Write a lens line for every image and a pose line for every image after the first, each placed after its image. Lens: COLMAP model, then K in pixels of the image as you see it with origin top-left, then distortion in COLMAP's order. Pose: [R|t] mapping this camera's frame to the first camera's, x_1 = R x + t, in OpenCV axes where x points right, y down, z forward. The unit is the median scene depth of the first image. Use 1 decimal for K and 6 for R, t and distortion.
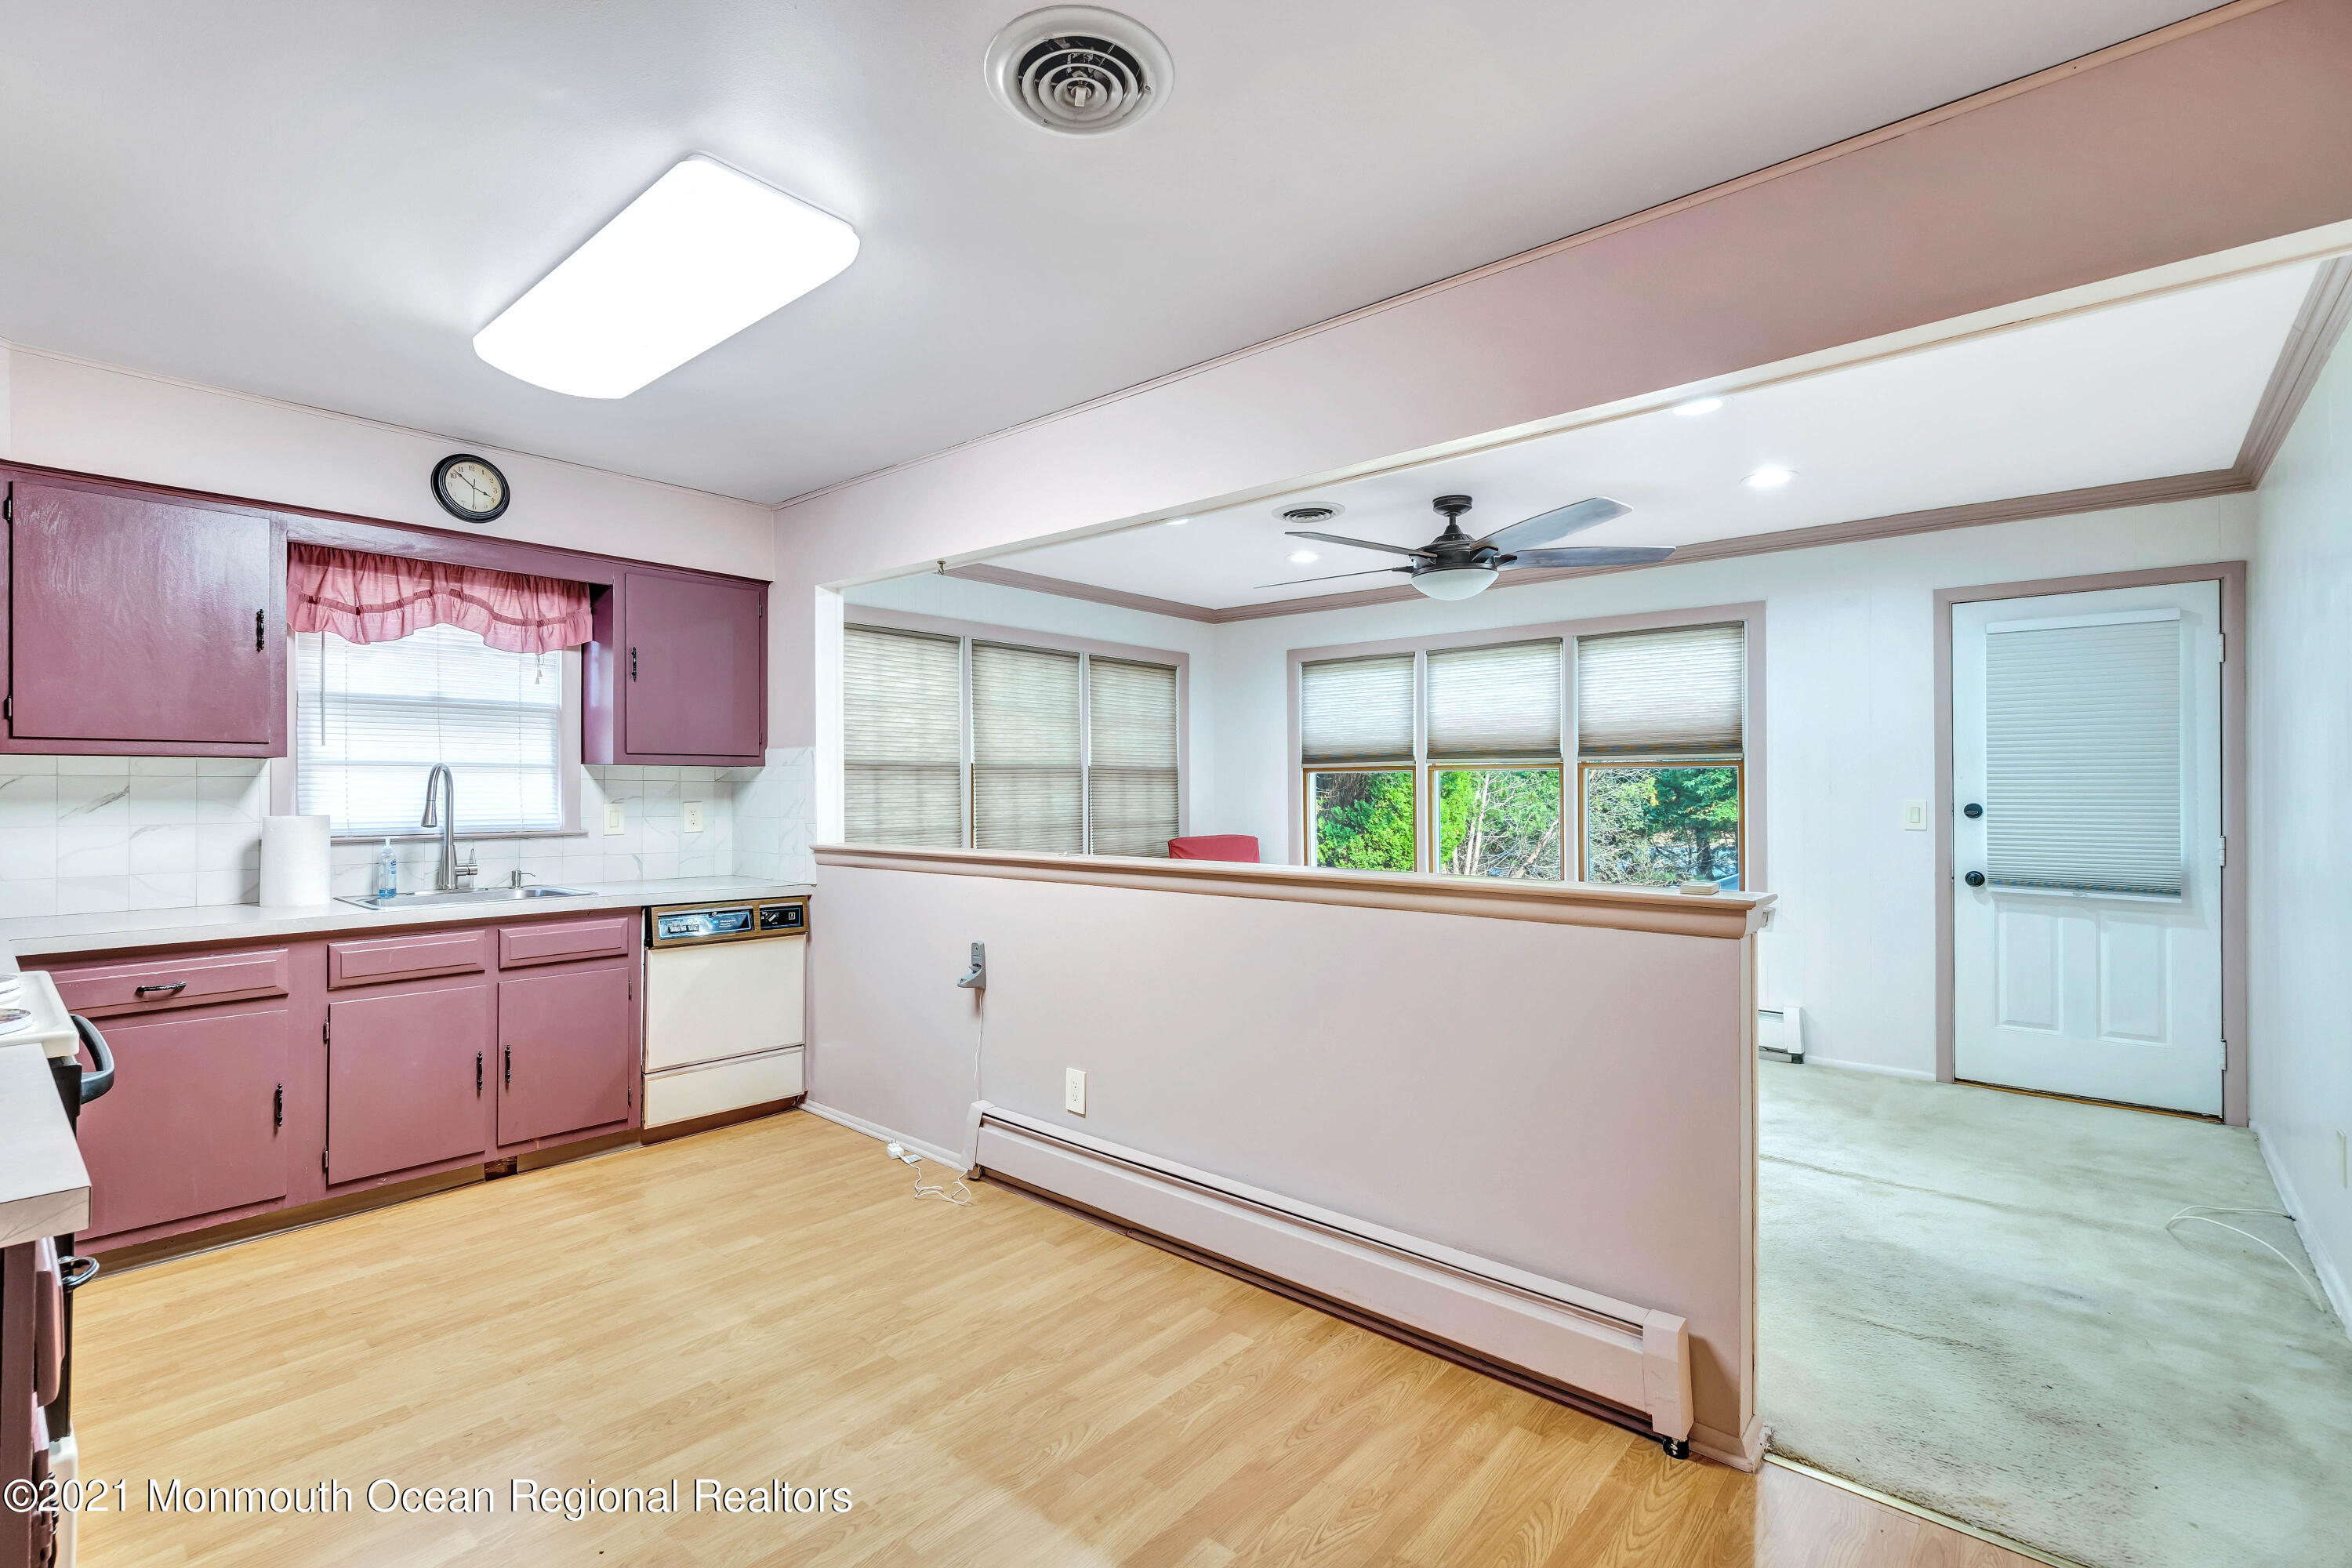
lens RADIAL K [[1064.9, 0, 1175.1], [0, 1064.9, 779.7], [0, 0, 1]] dist [-0.003407, 0.002269]
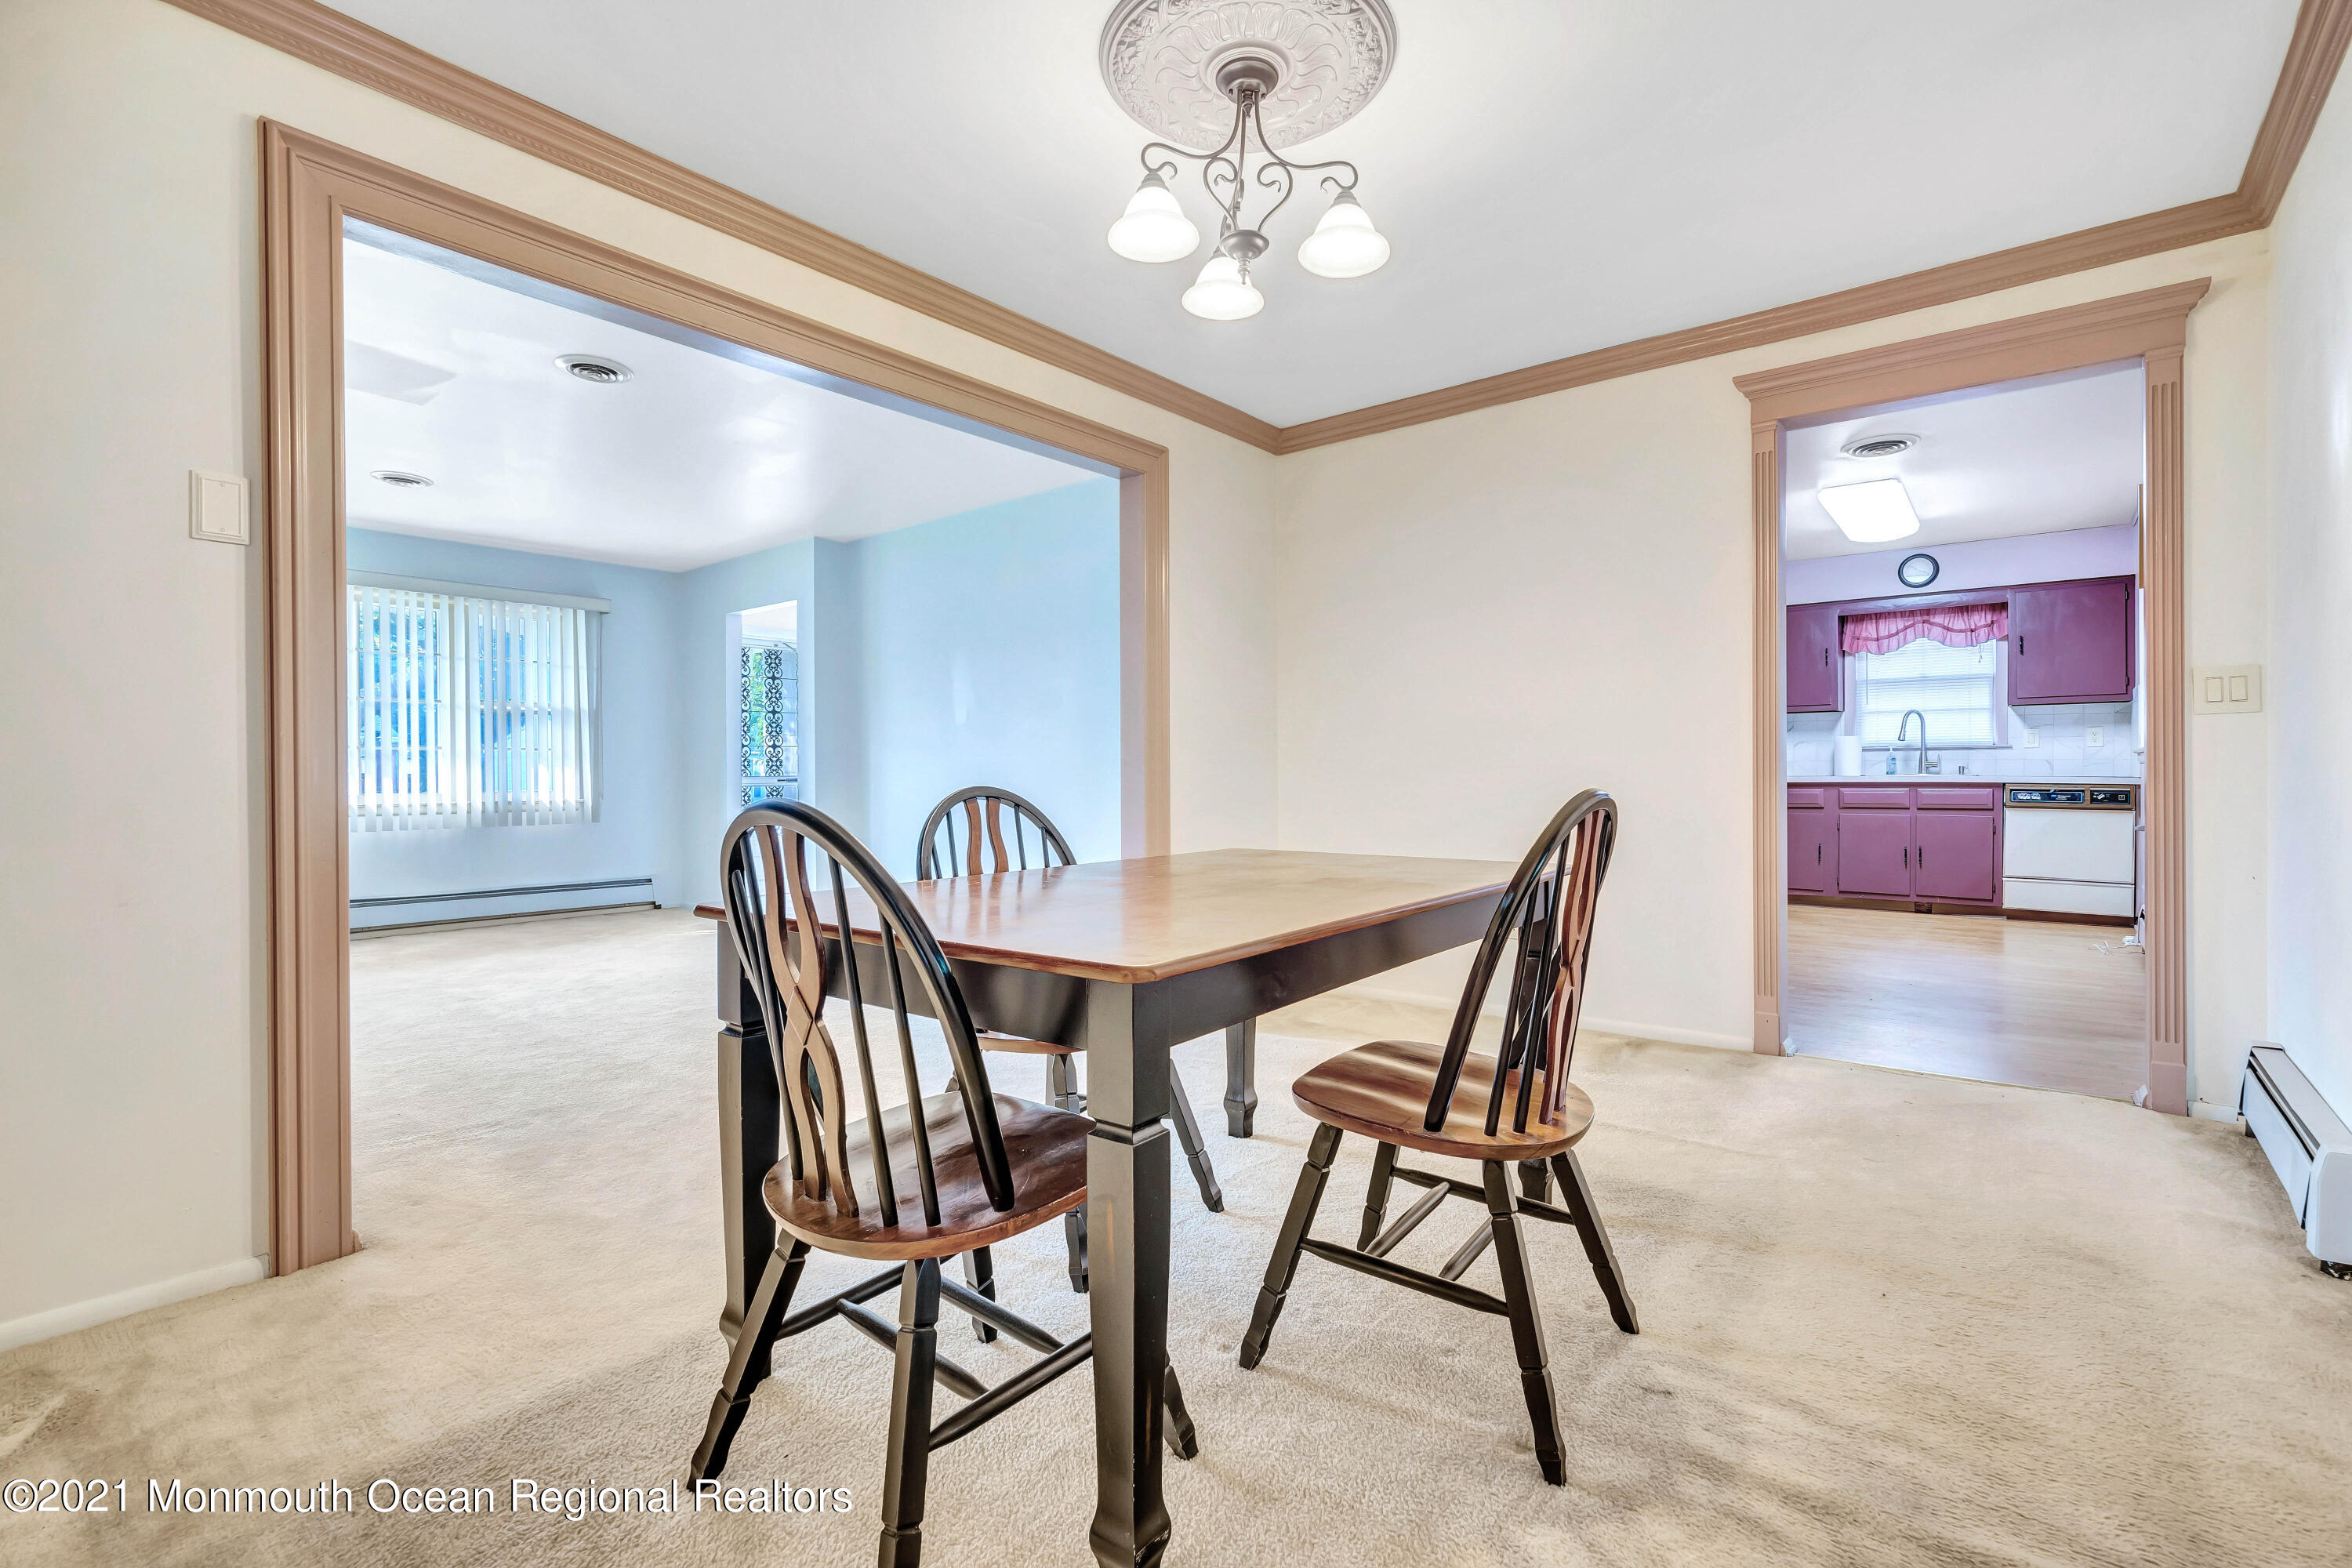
lens RADIAL K [[1064.9, 0, 1177.8], [0, 1064.9, 780.1], [0, 0, 1]] dist [-0.003407, 0.002269]
pose [[0.036612, 0.005472, -0.999315, 1.104308], [0.012400, 0.999906, 0.005930, 0.077194], [0.999253, -0.012608, 0.036540, -0.401490]]
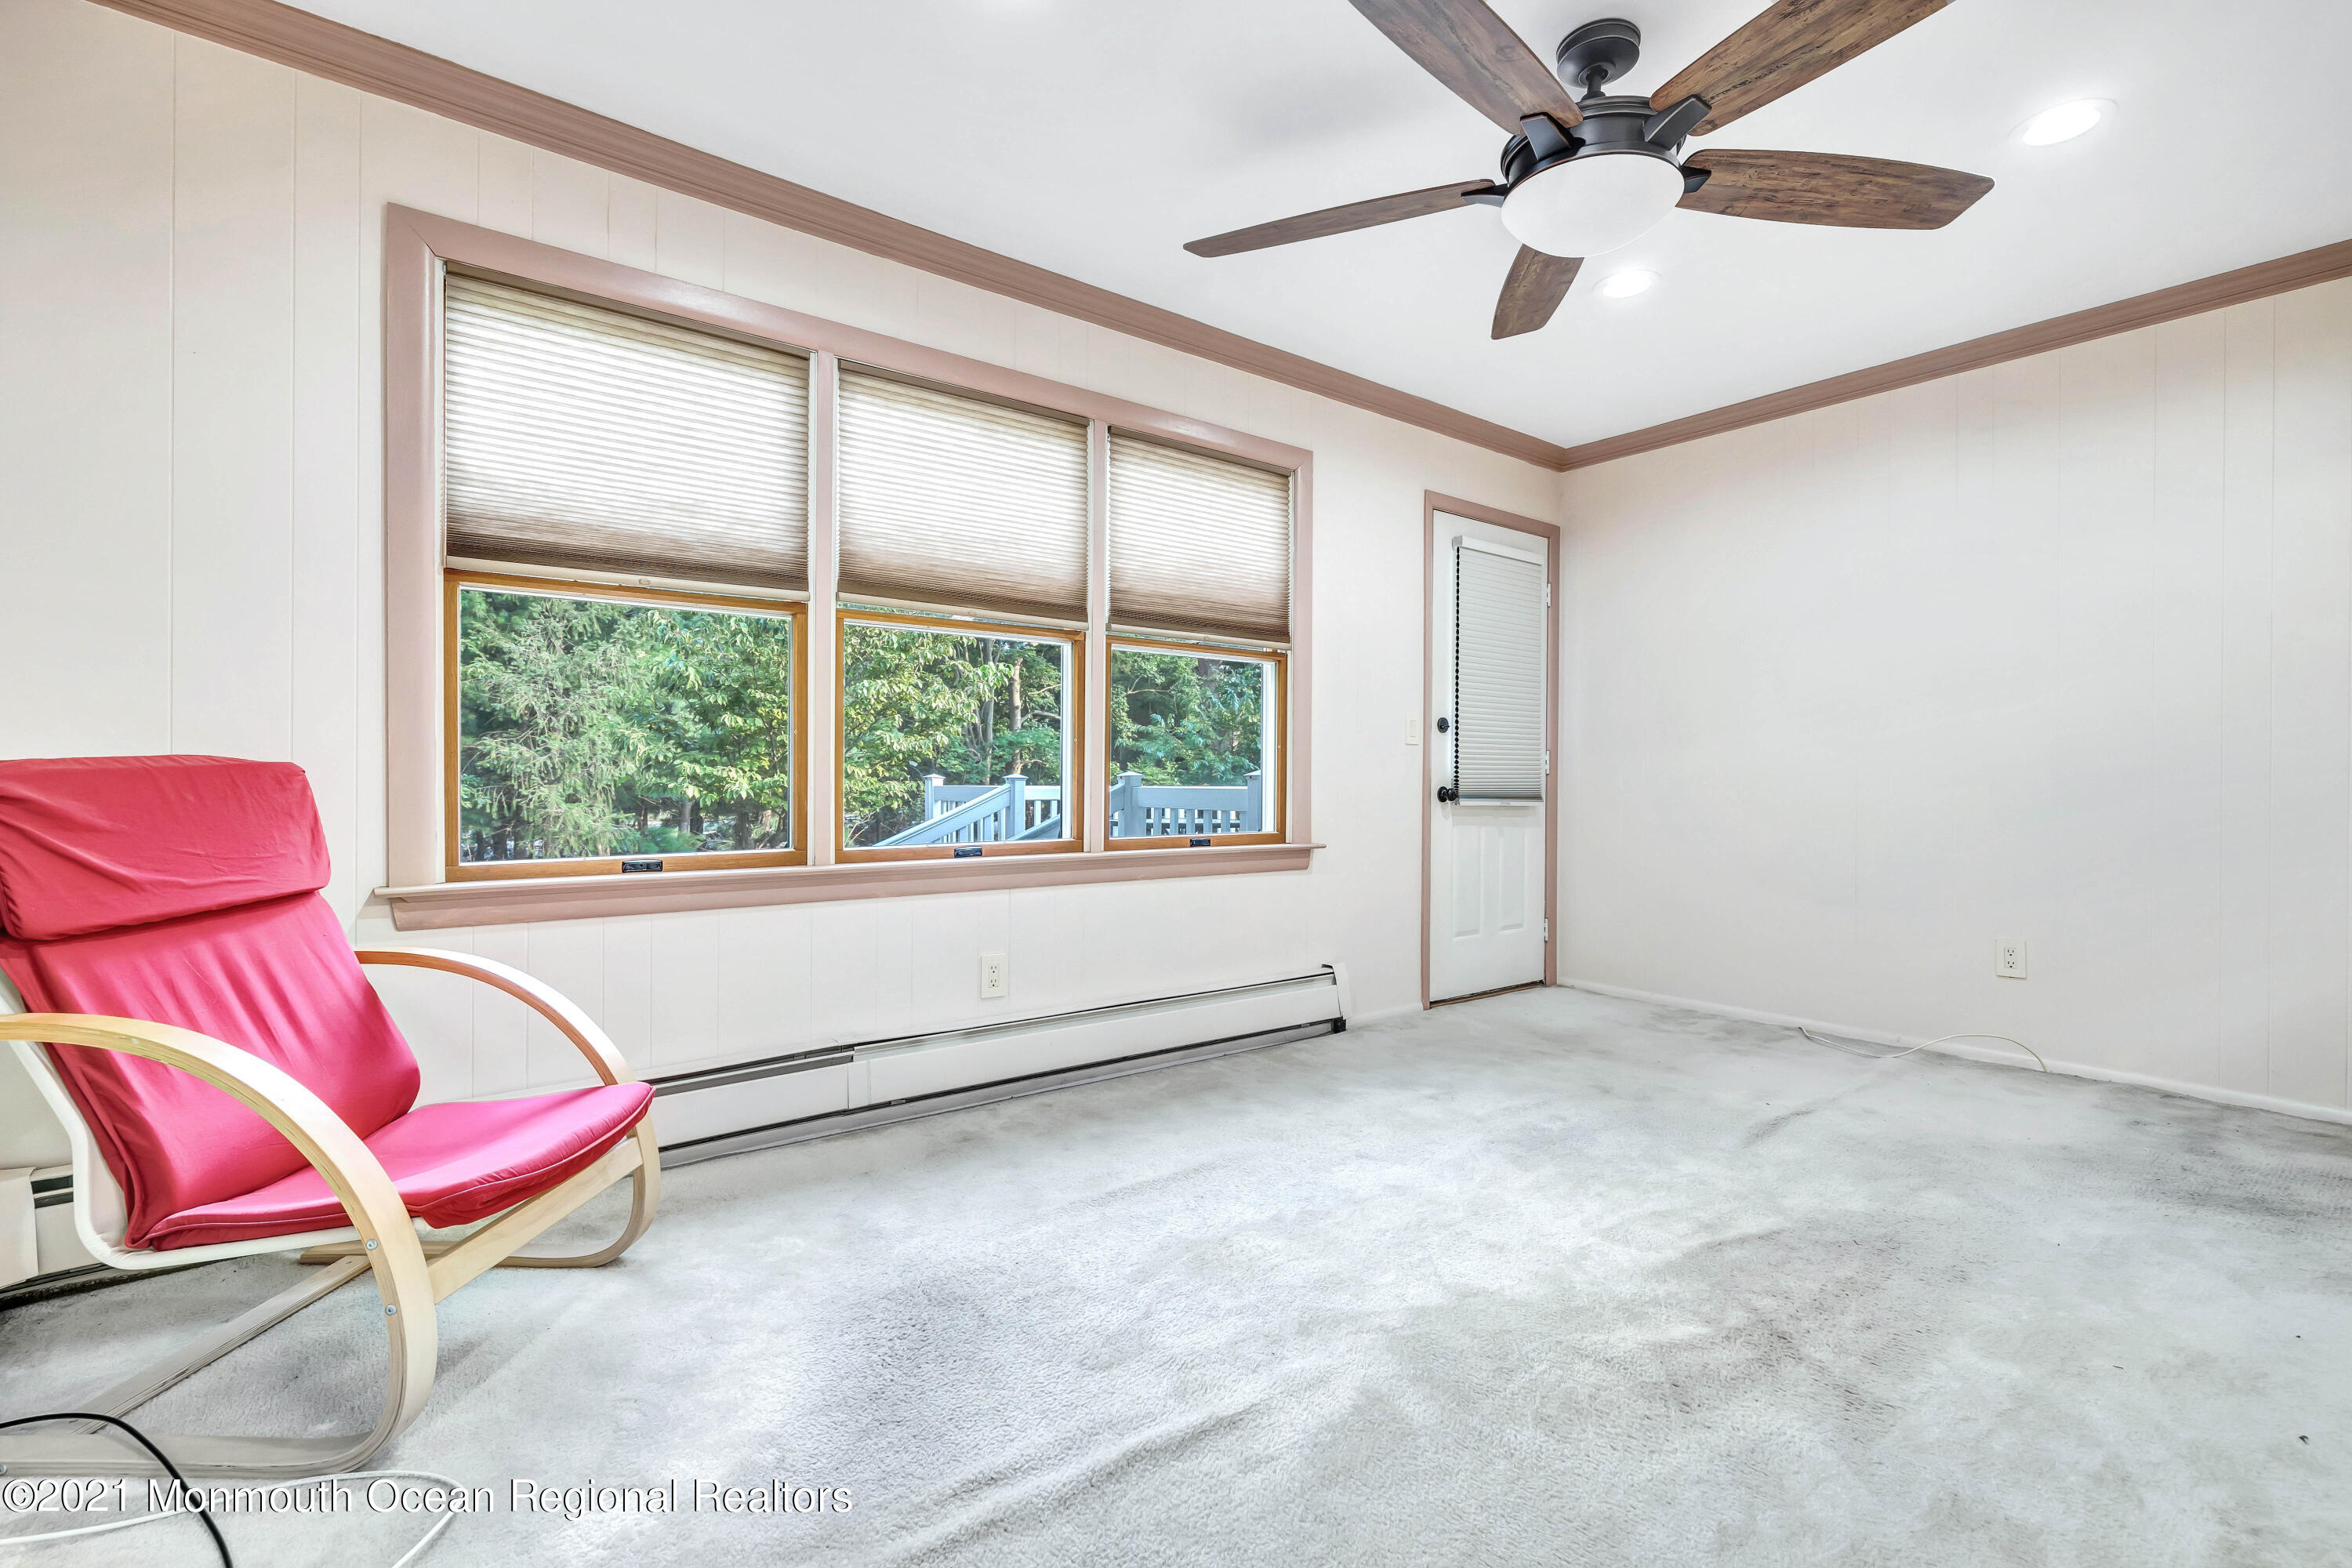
lens RADIAL K [[1064.9, 0, 1191.3], [0, 1064.9, 782.6], [0, 0, 1]] dist [-0.003407, 0.002269]
pose [[0.192160, -0.001050, 0.981363, -0.274650], [-0.012536, 0.999915, 0.003524, 0.087264], [-0.981284, -0.012979, 0.192130, 1.109665]]
